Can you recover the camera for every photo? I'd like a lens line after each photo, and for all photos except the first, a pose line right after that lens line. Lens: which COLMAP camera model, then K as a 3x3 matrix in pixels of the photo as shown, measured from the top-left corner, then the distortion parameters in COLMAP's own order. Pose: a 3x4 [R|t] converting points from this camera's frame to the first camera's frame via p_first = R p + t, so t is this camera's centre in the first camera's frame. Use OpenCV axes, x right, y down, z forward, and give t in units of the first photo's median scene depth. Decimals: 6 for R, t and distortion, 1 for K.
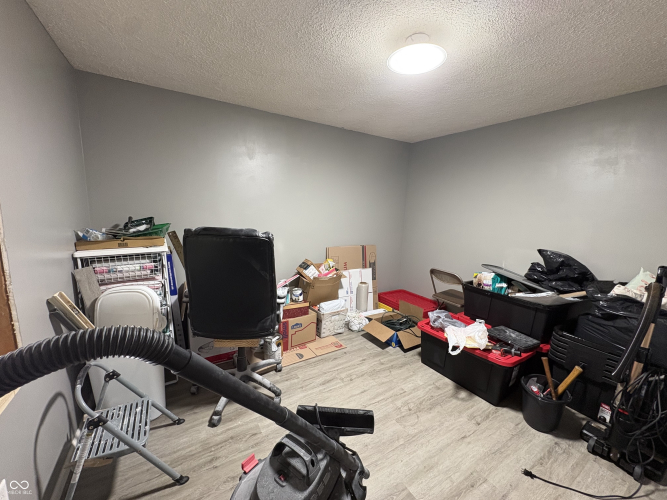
lens RADIAL K [[266.4, 0, 333.5], [0, 266.4, 250.0], [0, 0, 1]] dist [0.000695, 0.000369]
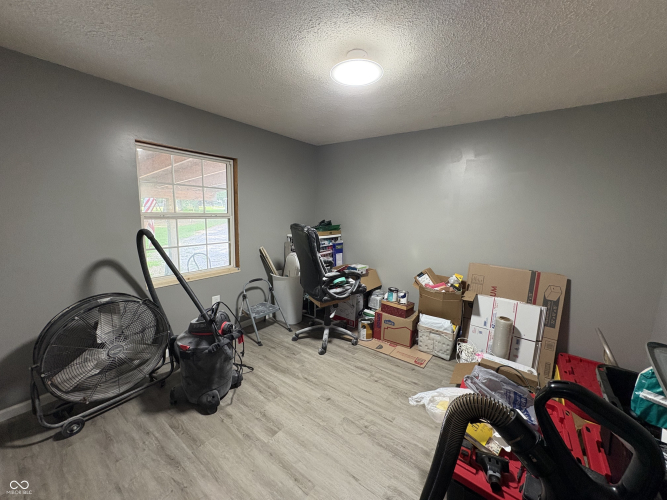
lens RADIAL K [[266.4, 0, 333.5], [0, 266.4, 250.0], [0, 0, 1]] dist [0.000695, 0.000369]
pose [[0.364916, 0.113883, -0.924049, 0.764056], [-0.168065, 0.984244, 0.054931, -0.029234], [0.915746, 0.135255, 0.378306, 0.341024]]
